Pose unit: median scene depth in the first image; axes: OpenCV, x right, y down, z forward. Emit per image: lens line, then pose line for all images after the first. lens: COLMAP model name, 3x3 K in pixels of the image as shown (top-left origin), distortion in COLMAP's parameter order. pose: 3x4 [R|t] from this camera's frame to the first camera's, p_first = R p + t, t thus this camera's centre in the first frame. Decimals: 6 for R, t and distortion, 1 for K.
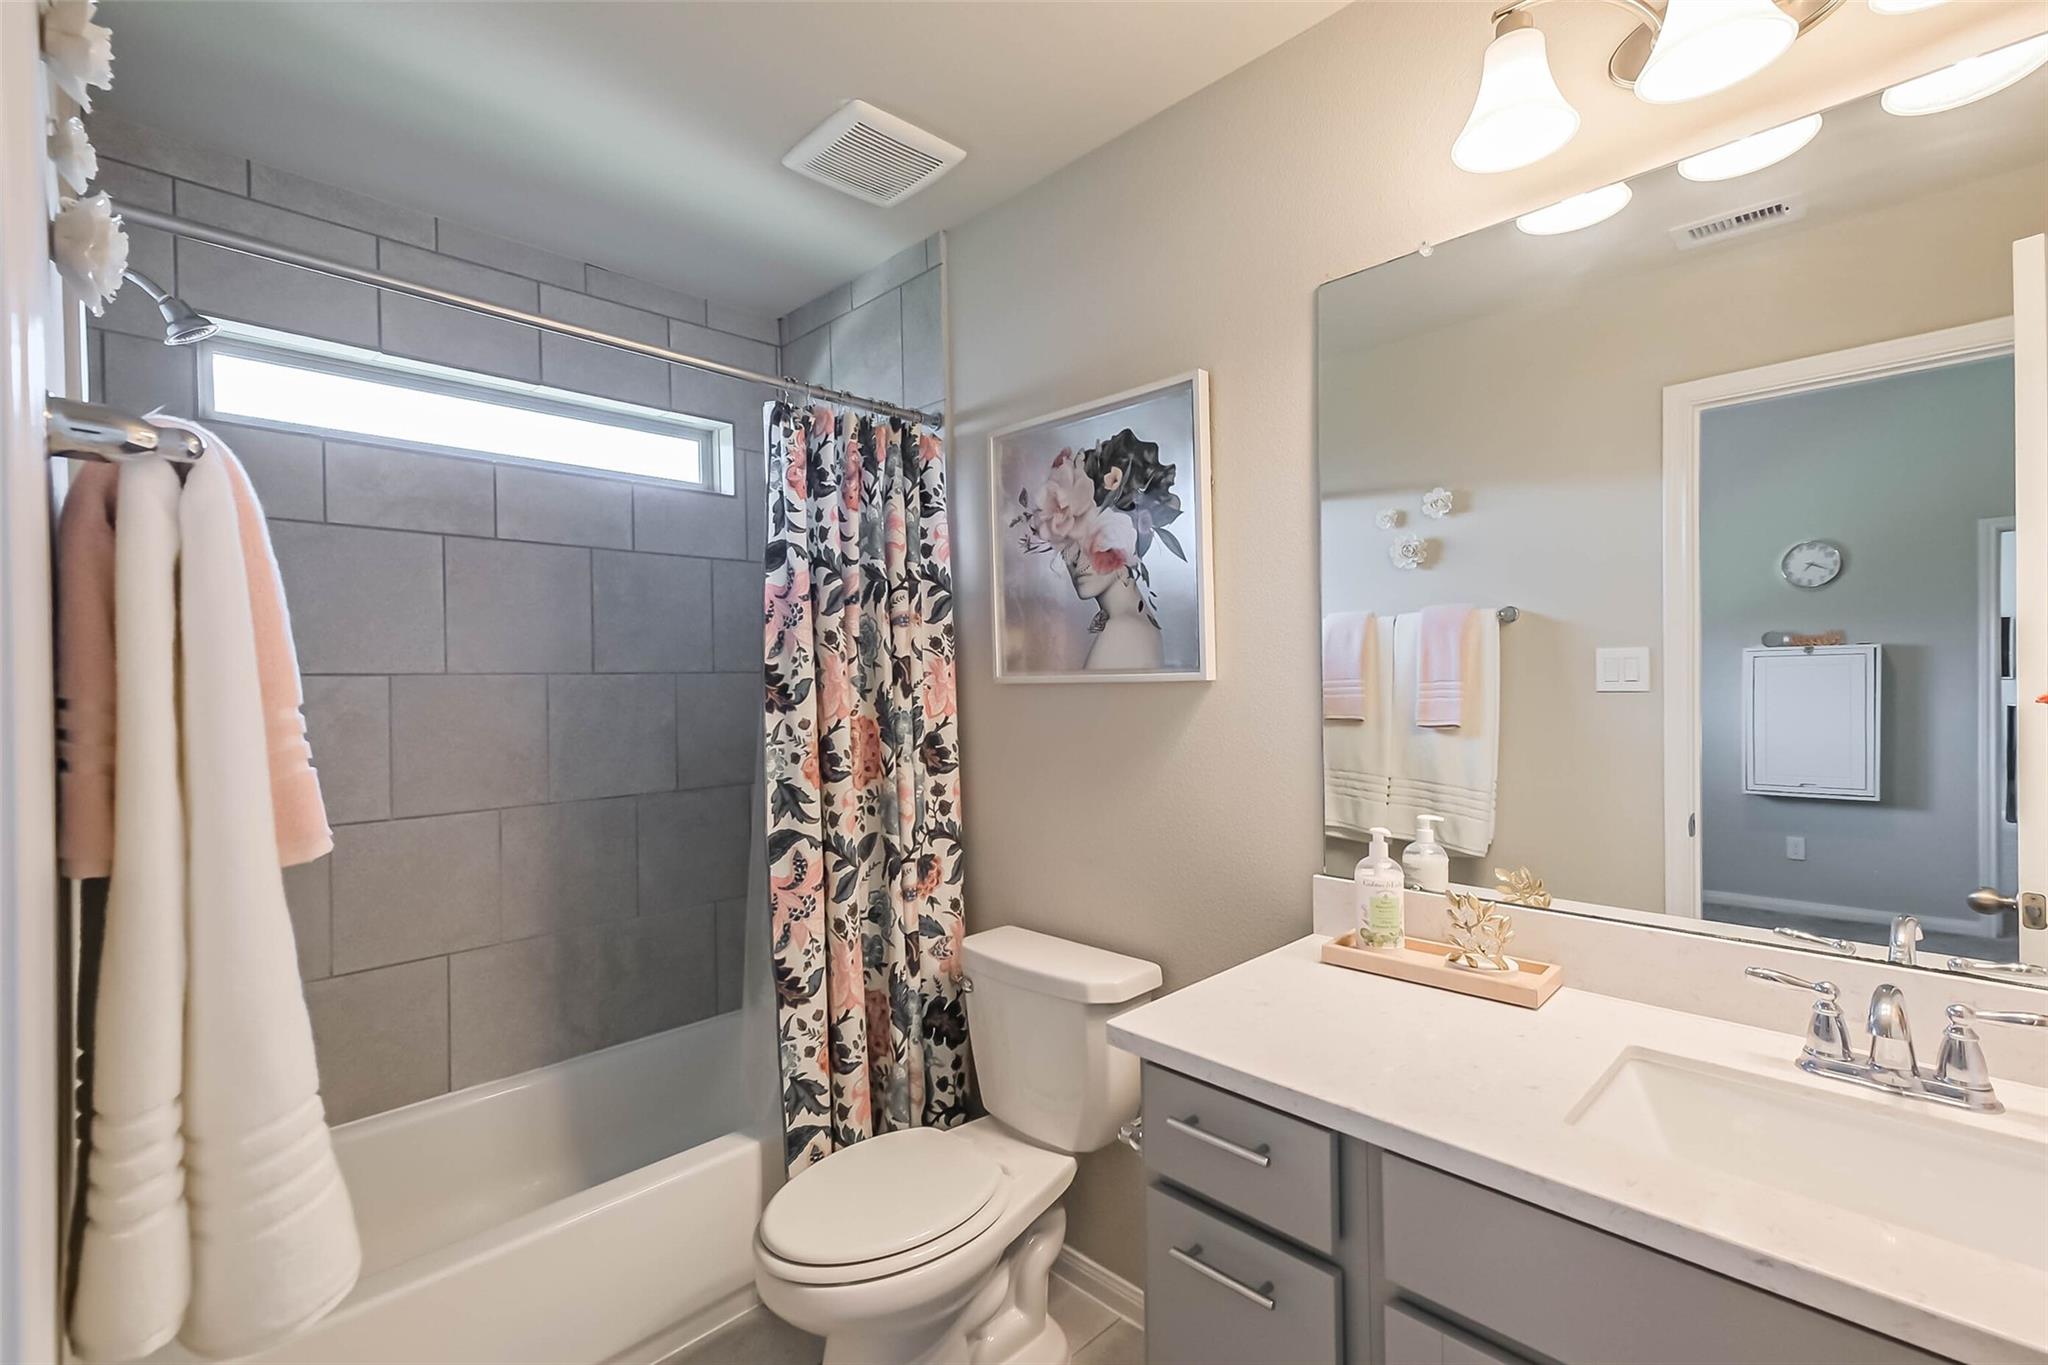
lens RADIAL K [[918.8, 0, 1021.2], [0, 918.8, 668.0], [0, 0, 1]] dist [0.012504, 0.000152]
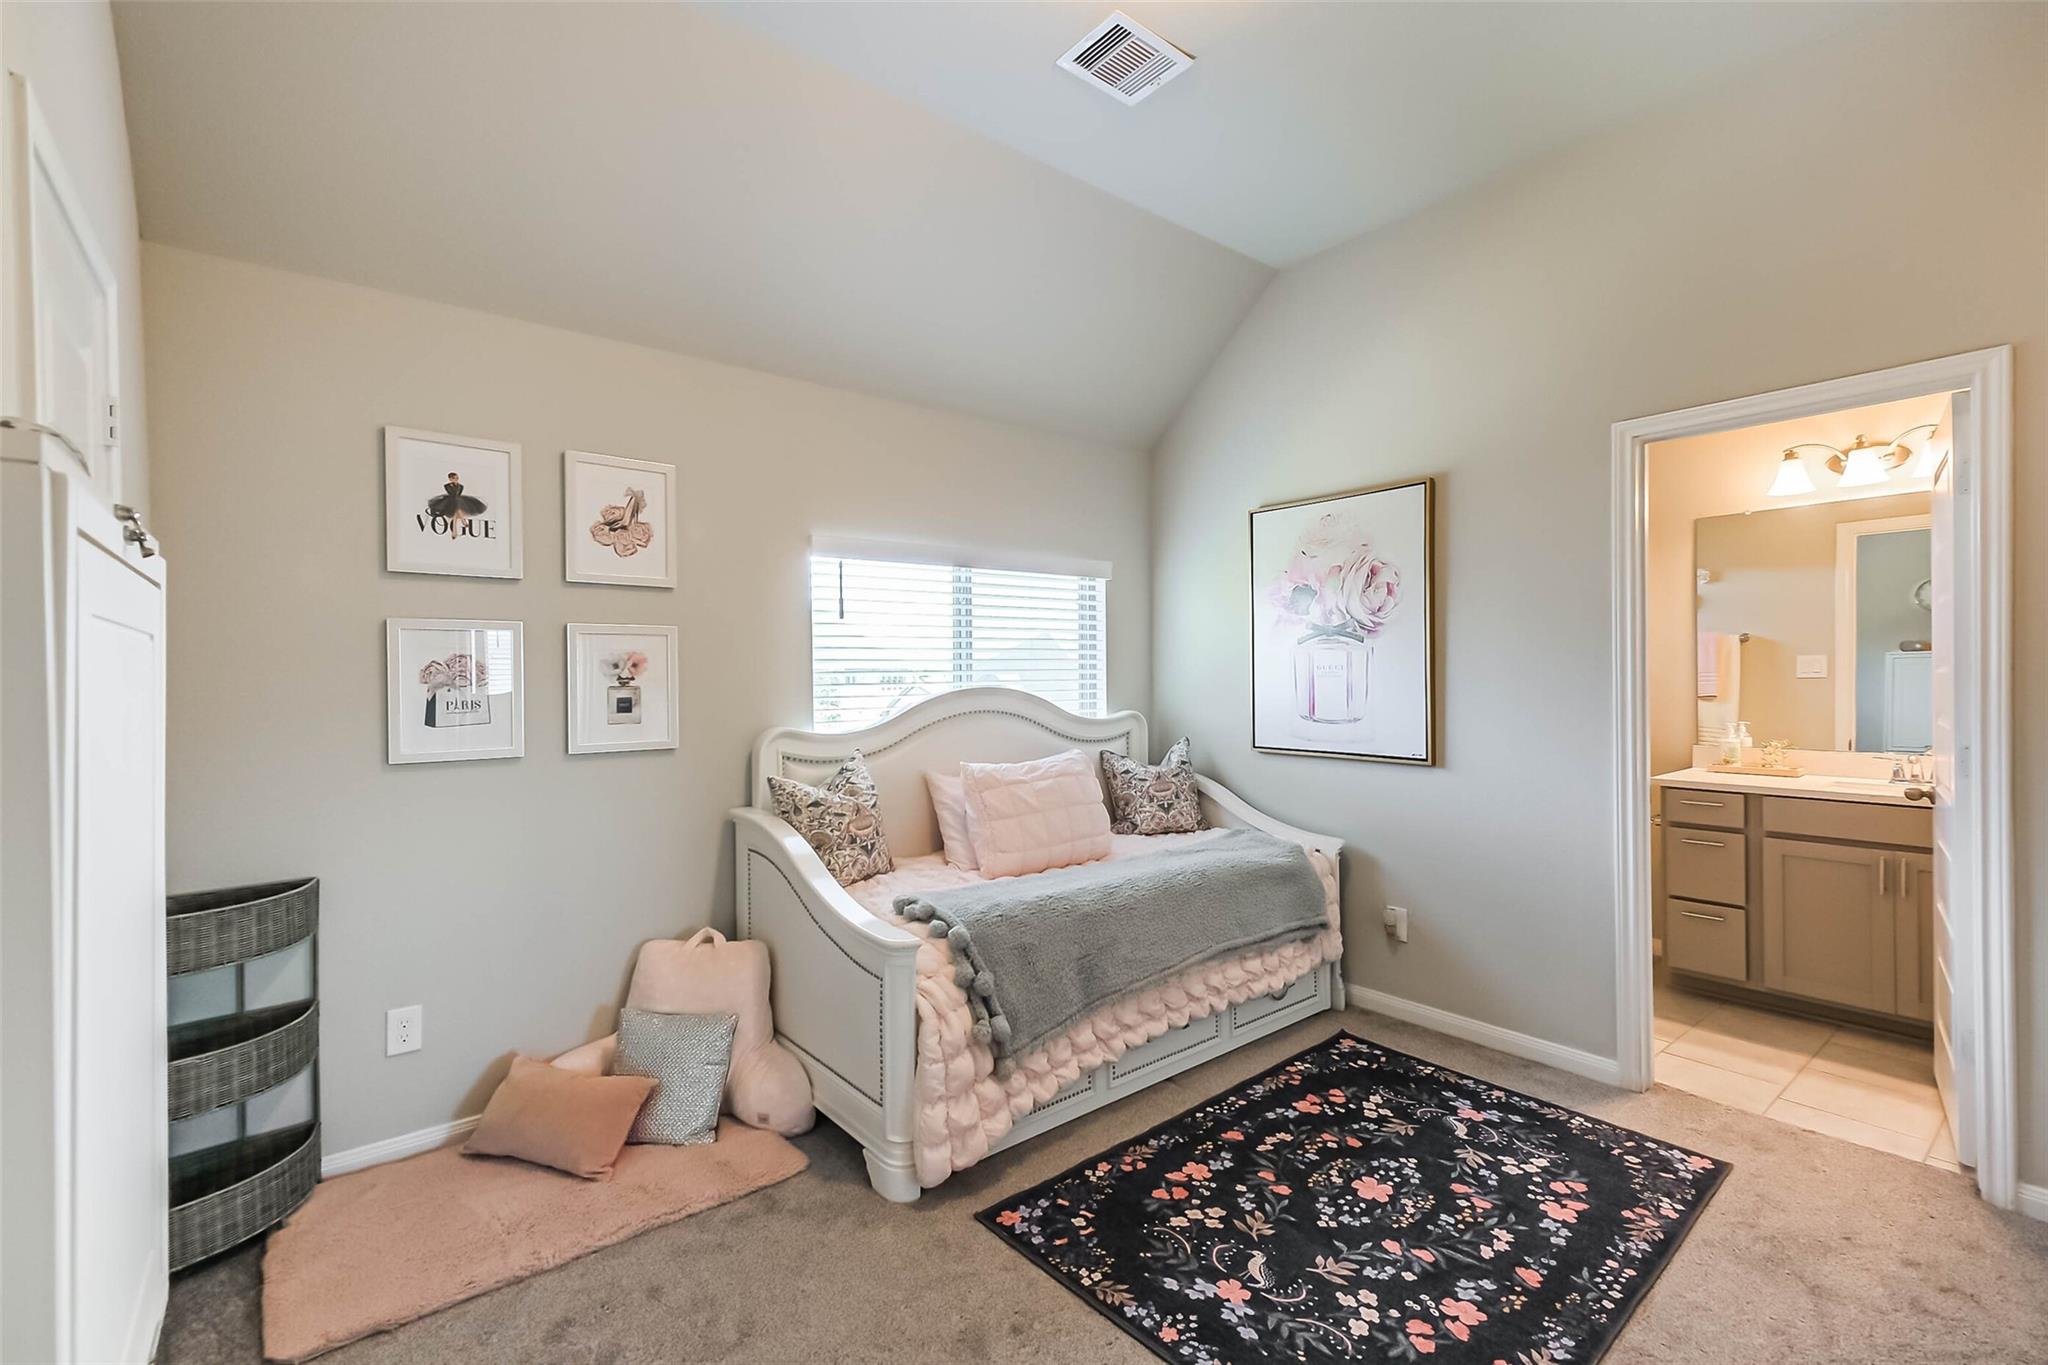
lens RADIAL K [[918.8, 0, 1036.3], [0, 918.8, 669.3], [0, 0, 1]] dist [0.012504, 0.000152]
pose [[0.996214, 0.003075, -0.086876, -0.777172], [-0.002720, 0.999987, 0.004205, 0.003120], [0.086888, -0.003953, 0.996210, -1.049861]]
